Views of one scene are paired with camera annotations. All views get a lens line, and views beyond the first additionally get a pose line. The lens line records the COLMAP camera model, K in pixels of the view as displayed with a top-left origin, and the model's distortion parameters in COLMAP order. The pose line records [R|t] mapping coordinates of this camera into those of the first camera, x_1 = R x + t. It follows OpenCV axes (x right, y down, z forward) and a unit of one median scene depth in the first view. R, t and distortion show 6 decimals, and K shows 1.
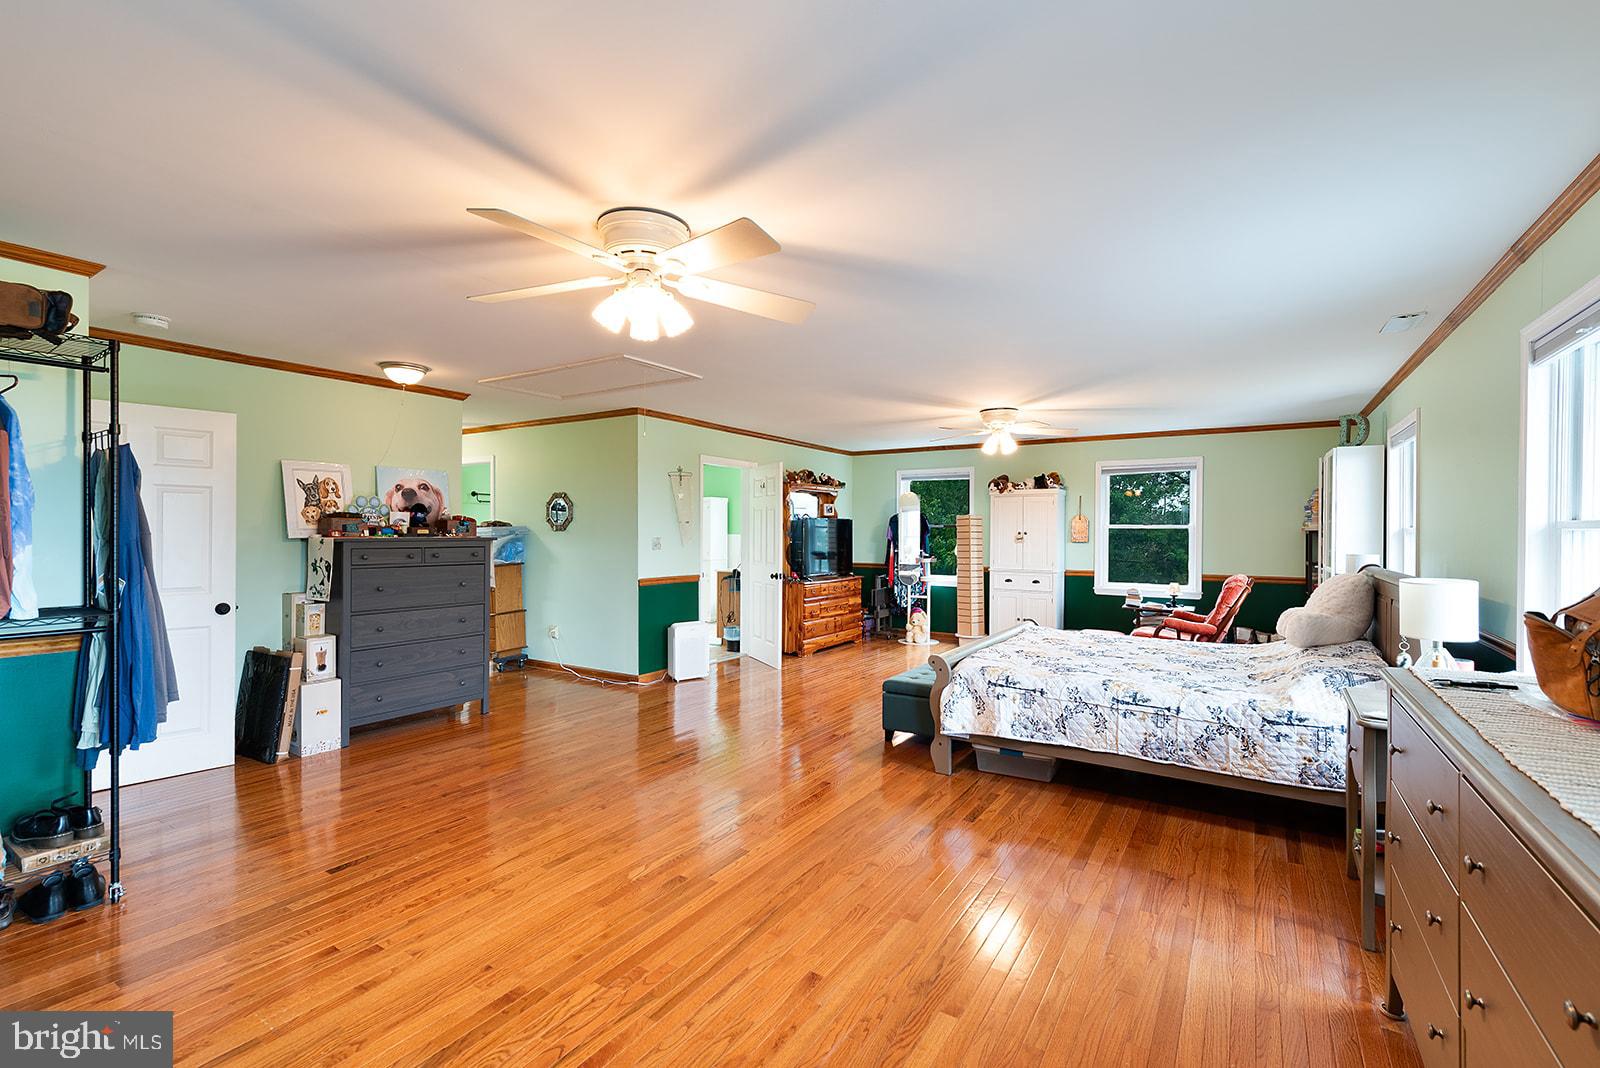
lens RADIAL K [[690.0, 0, 799.4], [0, 690.0, 534.0], [0, 0, 1]] dist [0.002017, 0.000024]
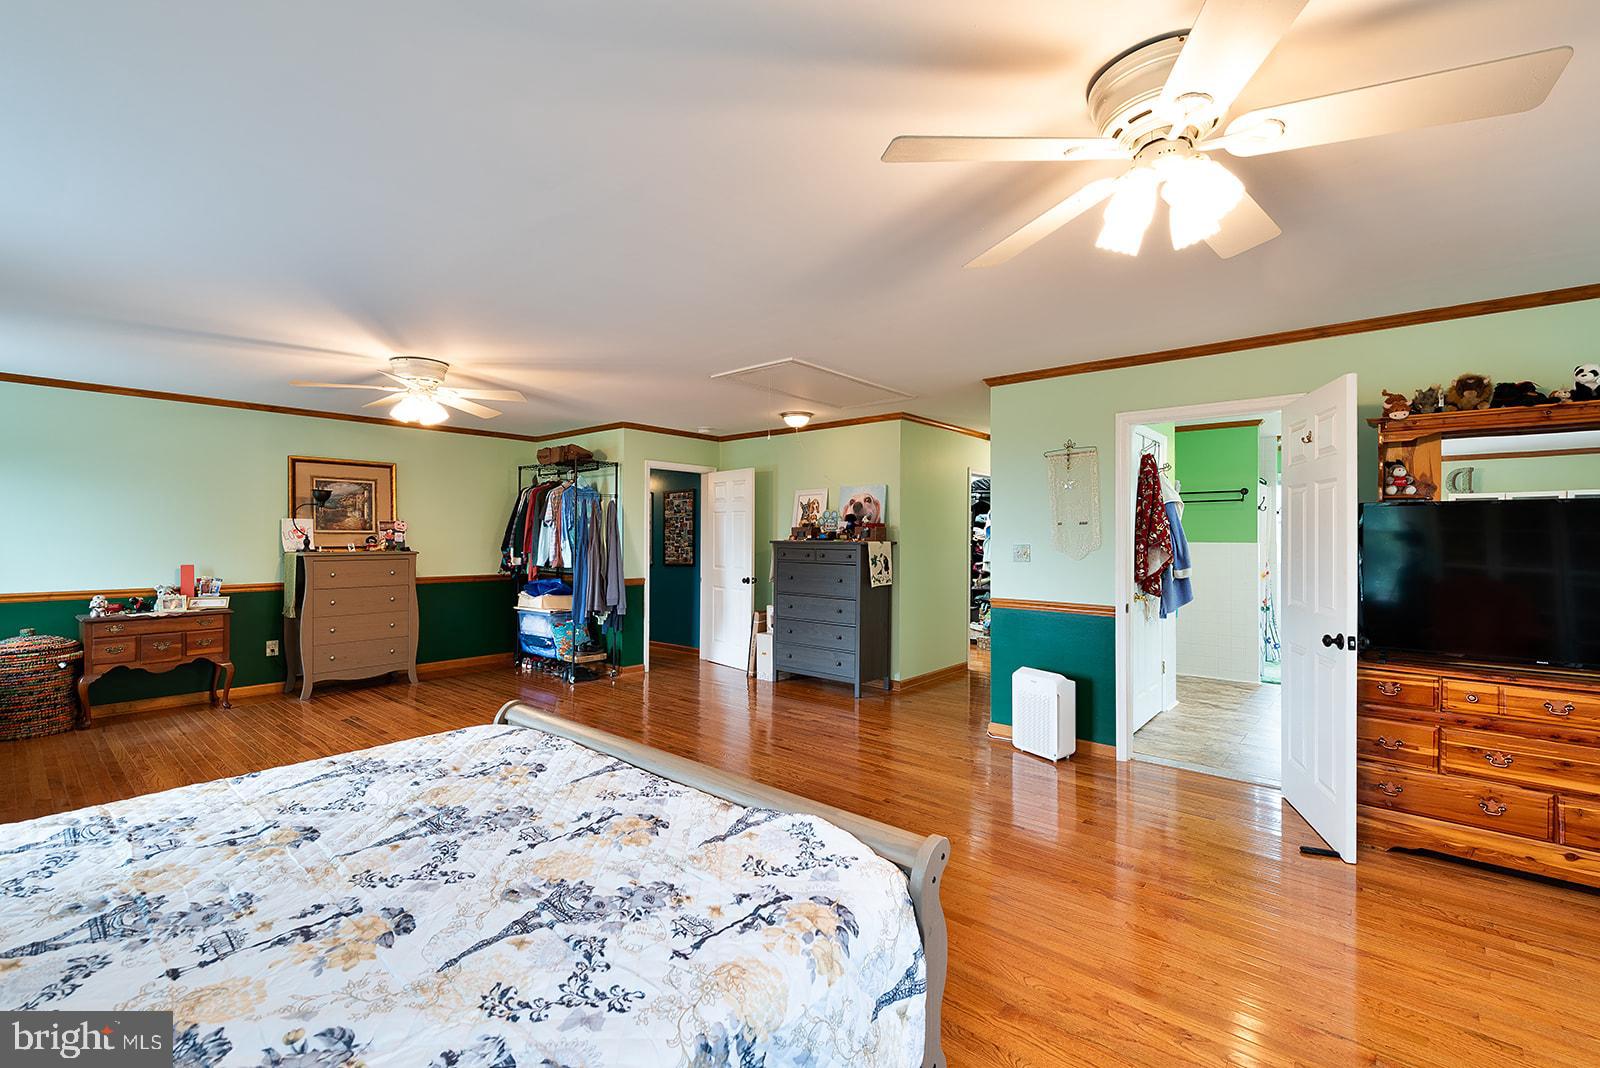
lens RADIAL K [[690.0, 0, 798.5], [0, 690.0, 537.0], [0, 0, 1]] dist [0.002017, 0.000024]
pose [[-0.156401, -0.001204, -0.987693, 0.673594], [-0.002209, 0.999997, -0.000869, -0.001769], [0.987691, 0.002046, -0.156404, 1.079288]]
